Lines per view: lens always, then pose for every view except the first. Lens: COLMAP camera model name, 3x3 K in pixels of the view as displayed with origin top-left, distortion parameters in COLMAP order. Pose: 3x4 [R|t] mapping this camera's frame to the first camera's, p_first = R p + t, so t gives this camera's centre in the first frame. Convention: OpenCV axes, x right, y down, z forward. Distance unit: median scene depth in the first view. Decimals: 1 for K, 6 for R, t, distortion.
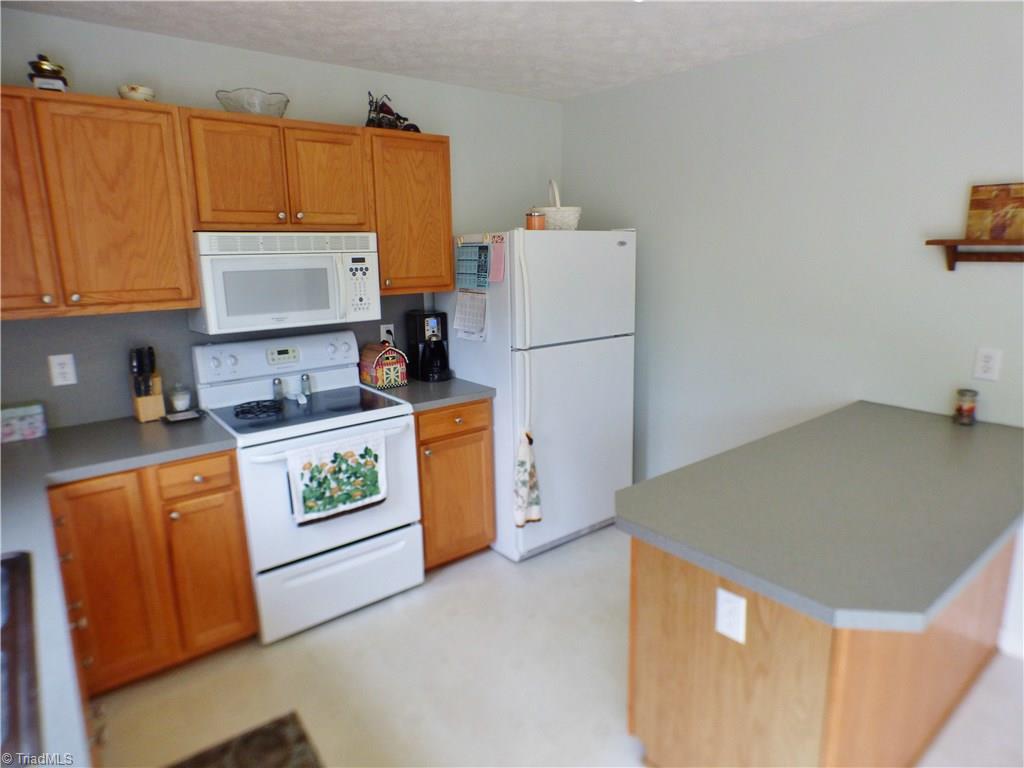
lens RADIAL K [[624.6, 0, 514.2], [0, 624.6, 384.3], [0, 0, 1]] dist [-0.008472, 0.002389]
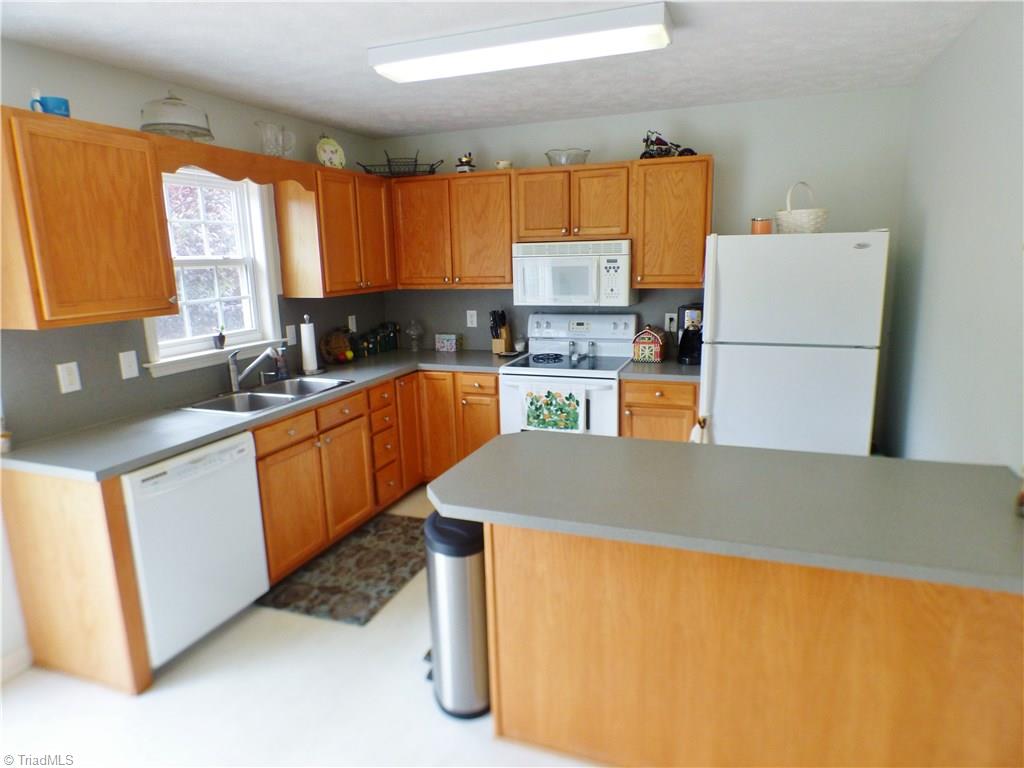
lens RADIAL K [[624.6, 0, 514.9], [0, 624.6, 380.9], [0, 0, 1]] dist [-0.008472, 0.002389]
pose [[0.505317, 0.174174, -0.845173, 0.884965], [-0.168820, 0.980446, 0.101116, -0.048397], [0.846259, 0.091587, 0.524841, 0.144229]]
